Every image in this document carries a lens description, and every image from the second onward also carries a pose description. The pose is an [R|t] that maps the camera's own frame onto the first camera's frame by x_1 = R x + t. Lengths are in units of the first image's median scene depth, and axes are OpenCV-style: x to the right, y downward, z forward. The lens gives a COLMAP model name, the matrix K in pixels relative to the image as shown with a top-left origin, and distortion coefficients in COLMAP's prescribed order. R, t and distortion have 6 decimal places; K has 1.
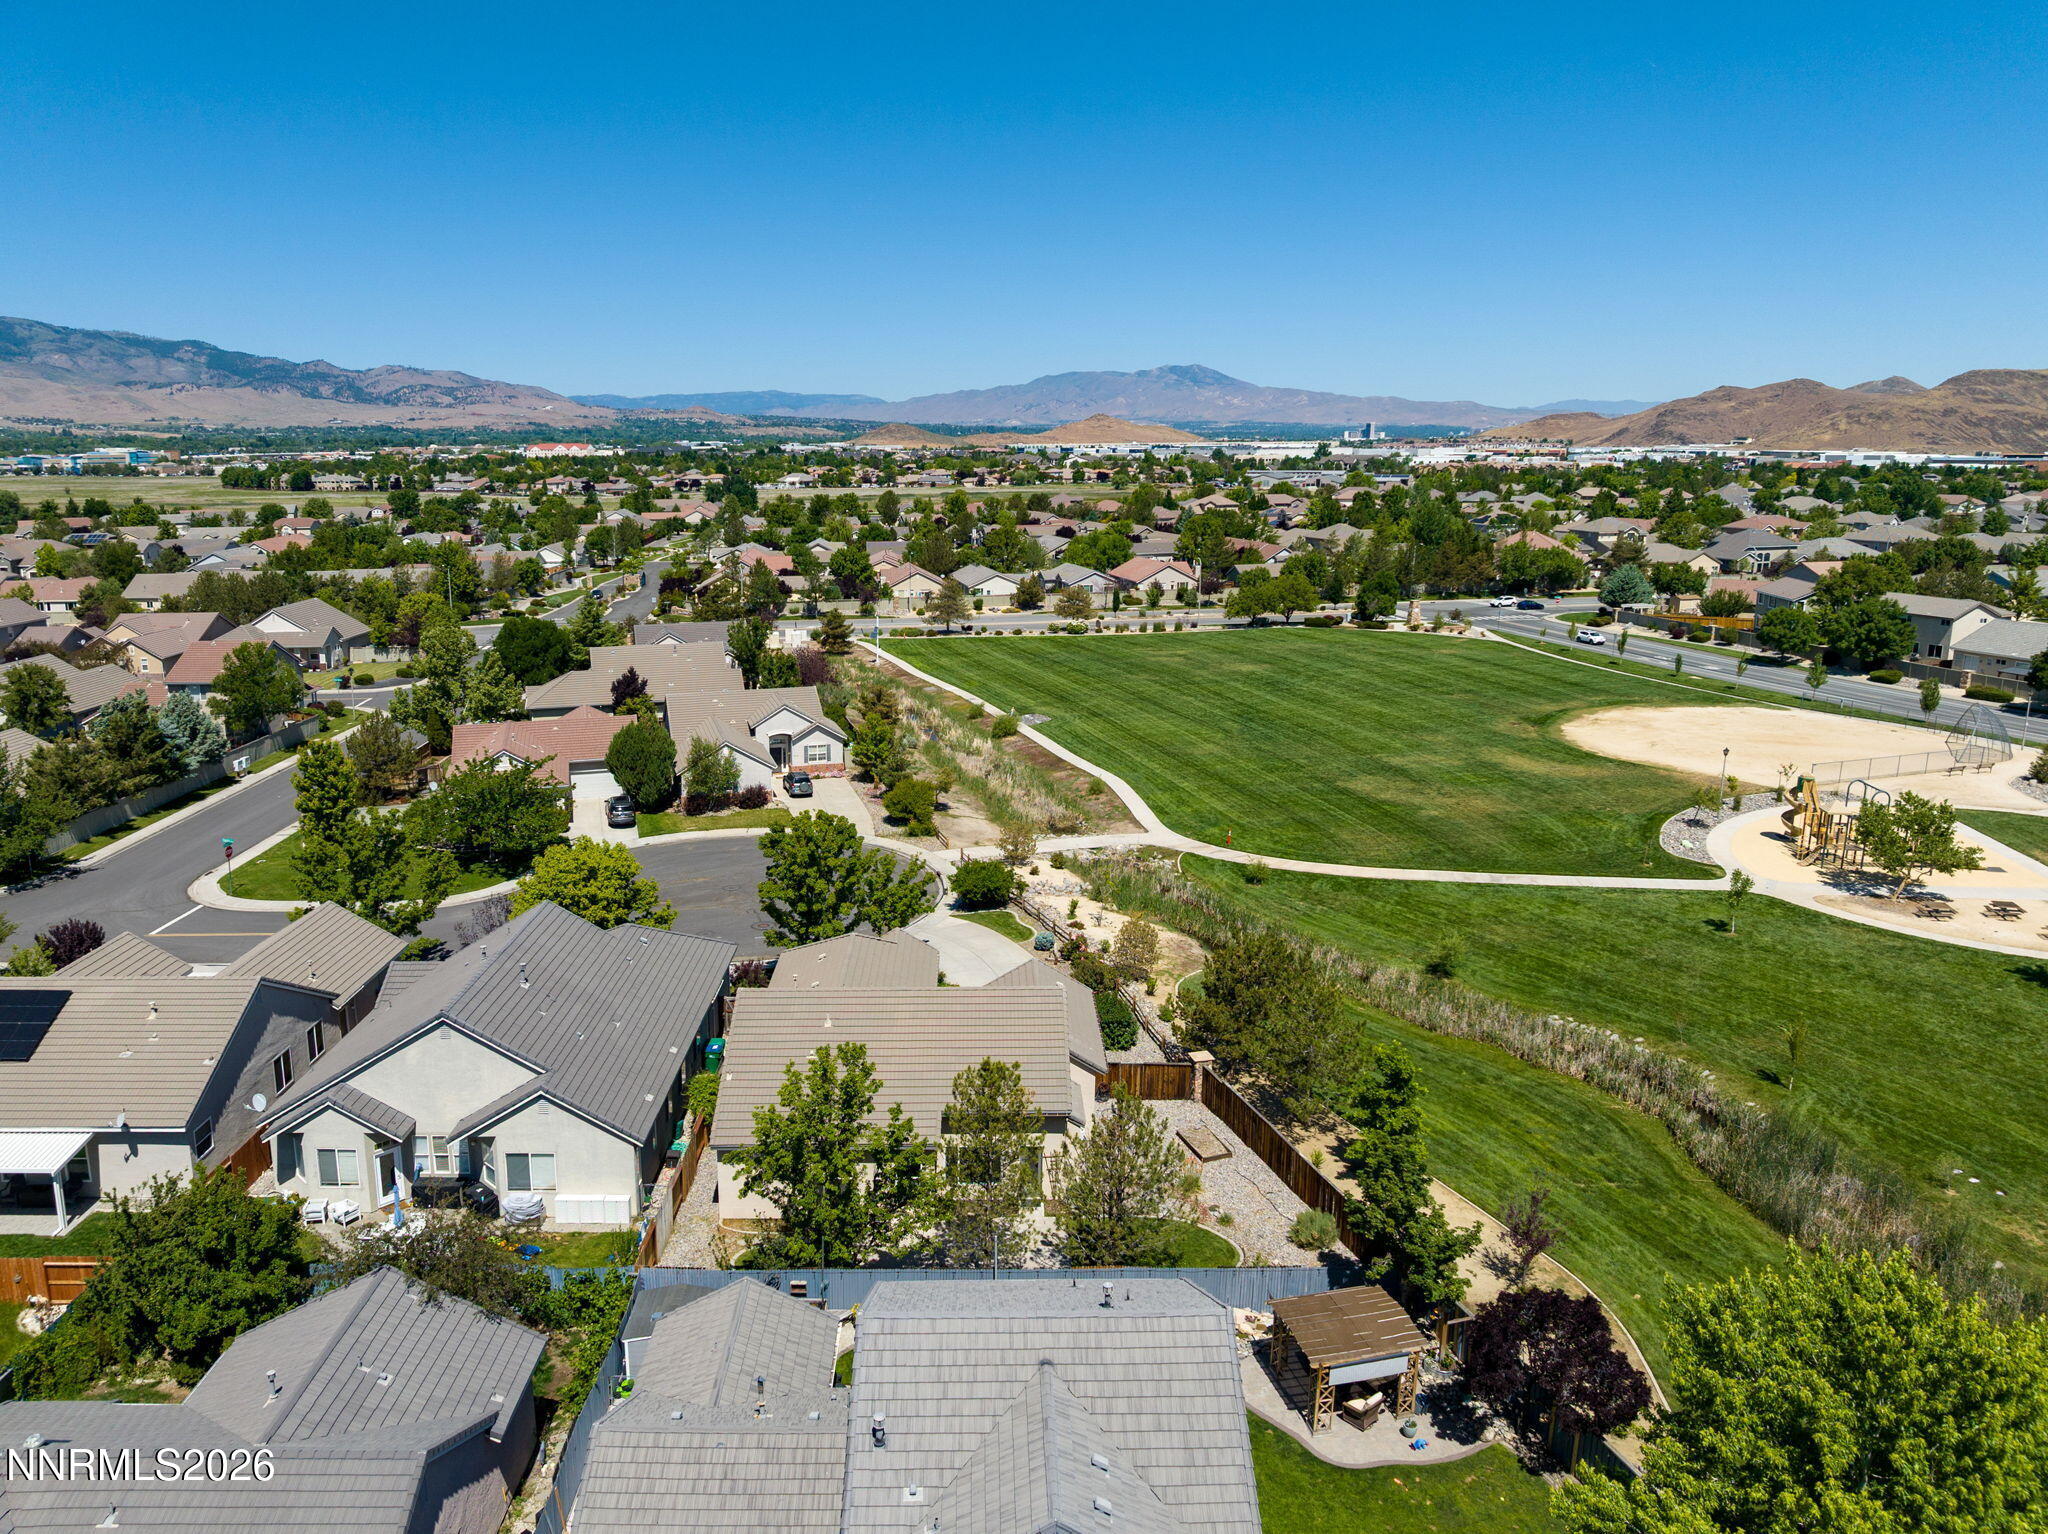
lens RADIAL K [[1388.6, 0, 1005.1], [0, 1388.6, 758.3], [0, 0, 1]] dist [-0.029953, -0.007989]
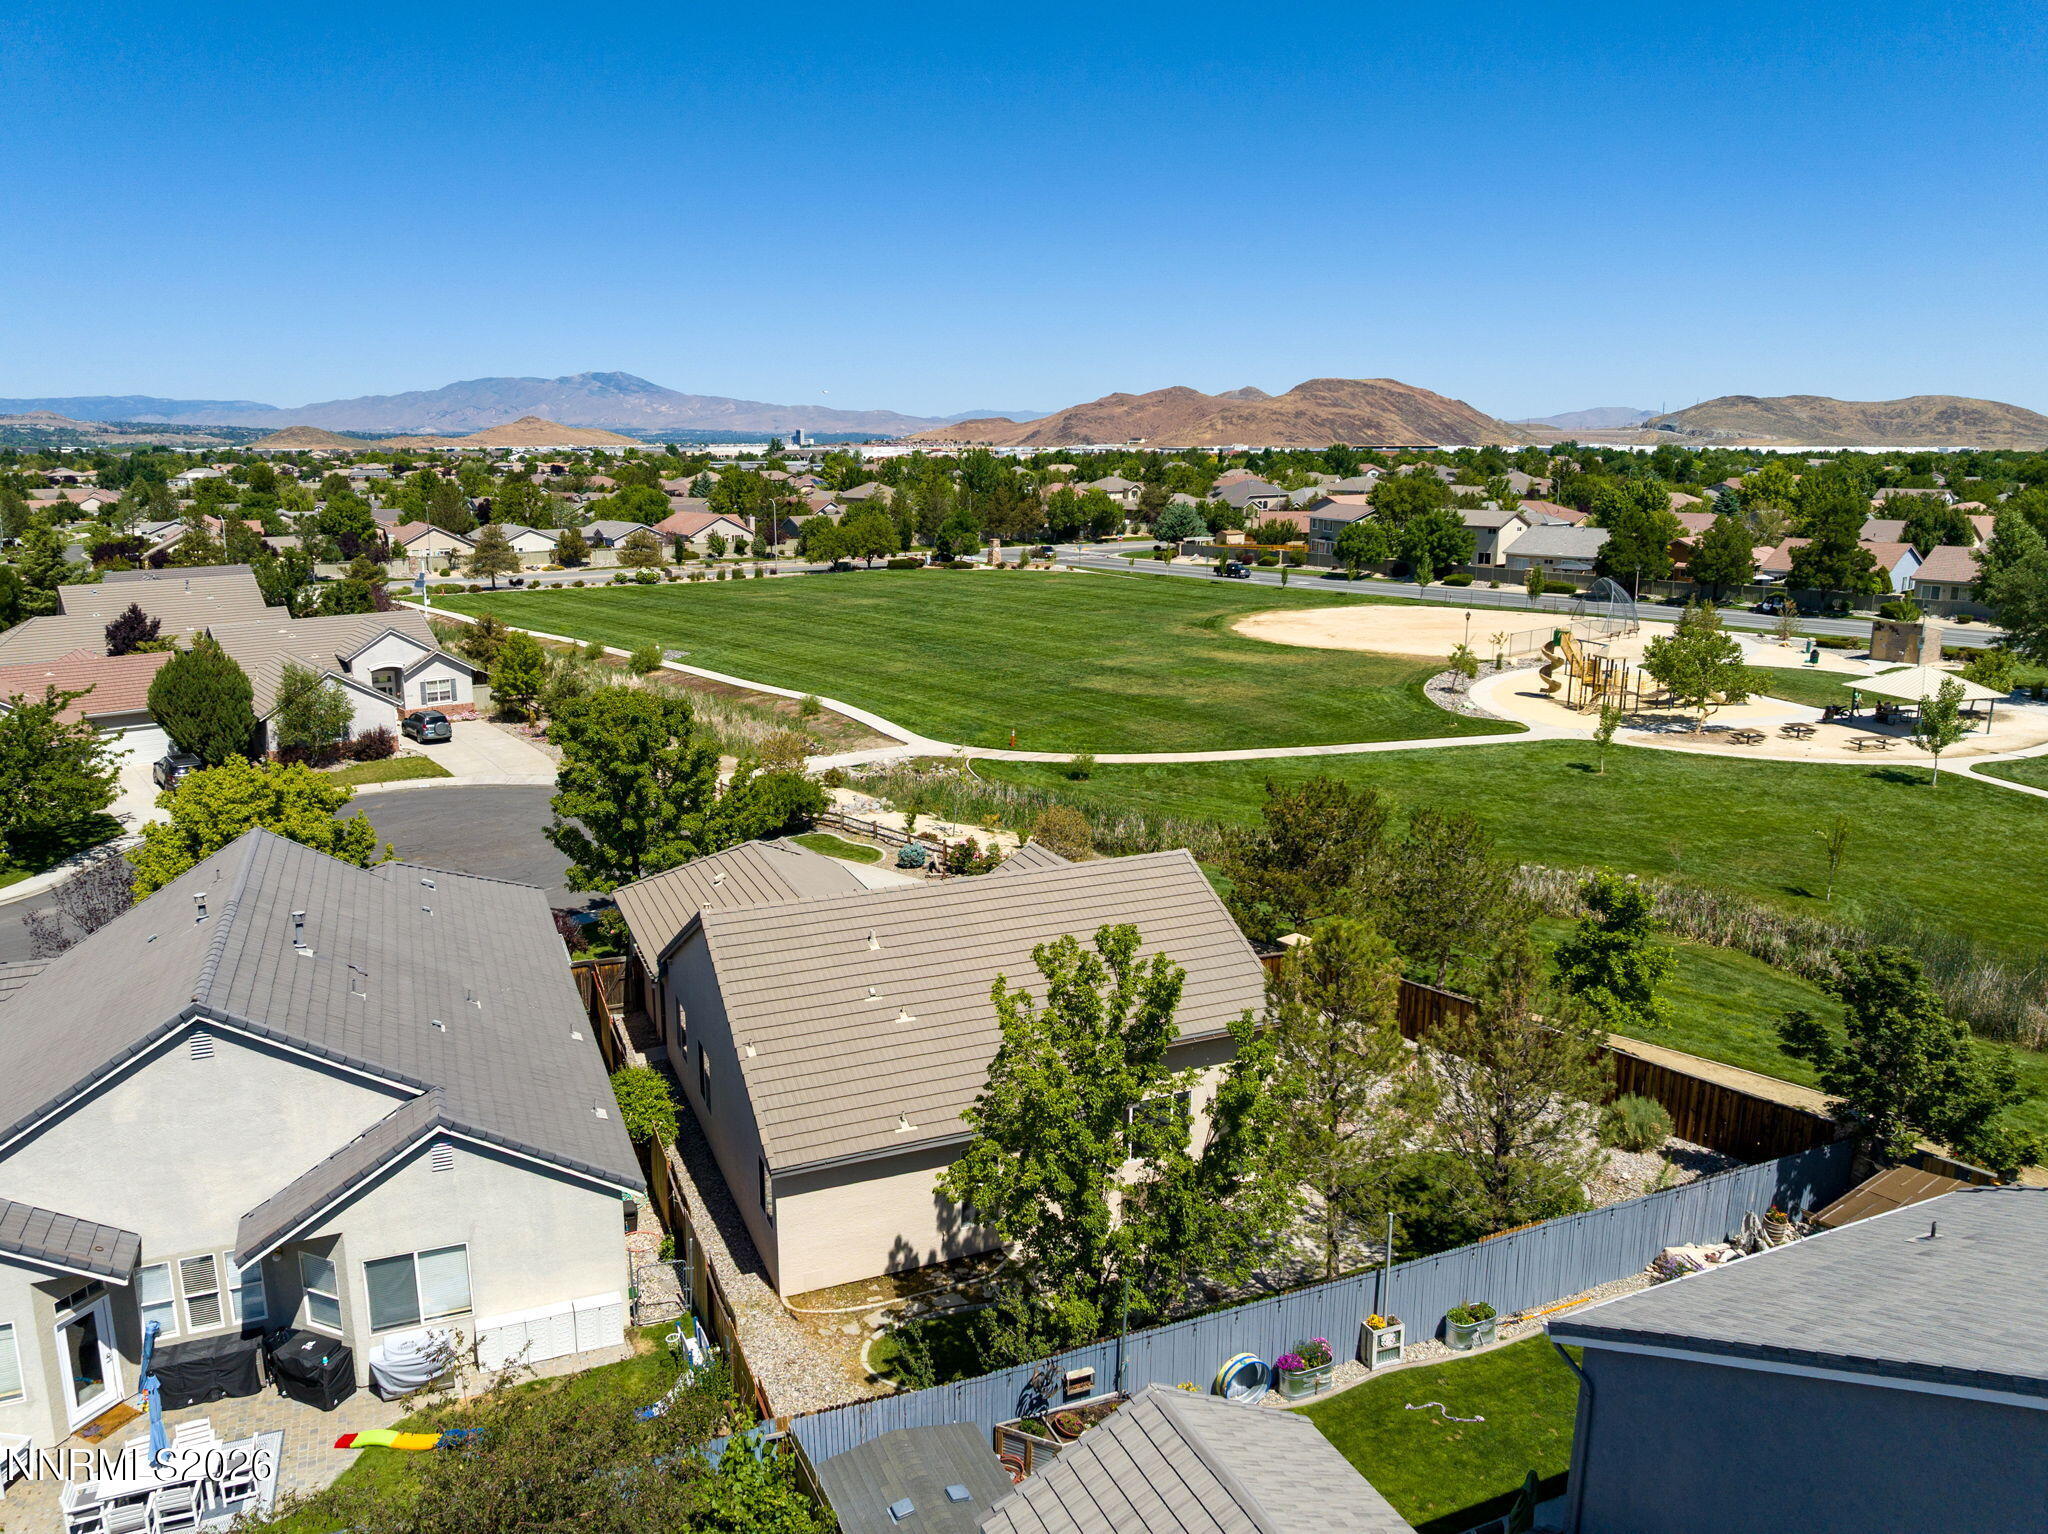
lens RADIAL K [[1388.6, 0, 1005.1], [0, 1388.6, 758.3], [0, 0, 1]] dist [-0.029953, -0.007989]
pose [[0.928037, -0.080854, 0.363607, -0.137113], [0.079970, 0.996643, 0.017511, 0.049044], [-0.363803, 0.012826, 0.931388, 0.194189]]
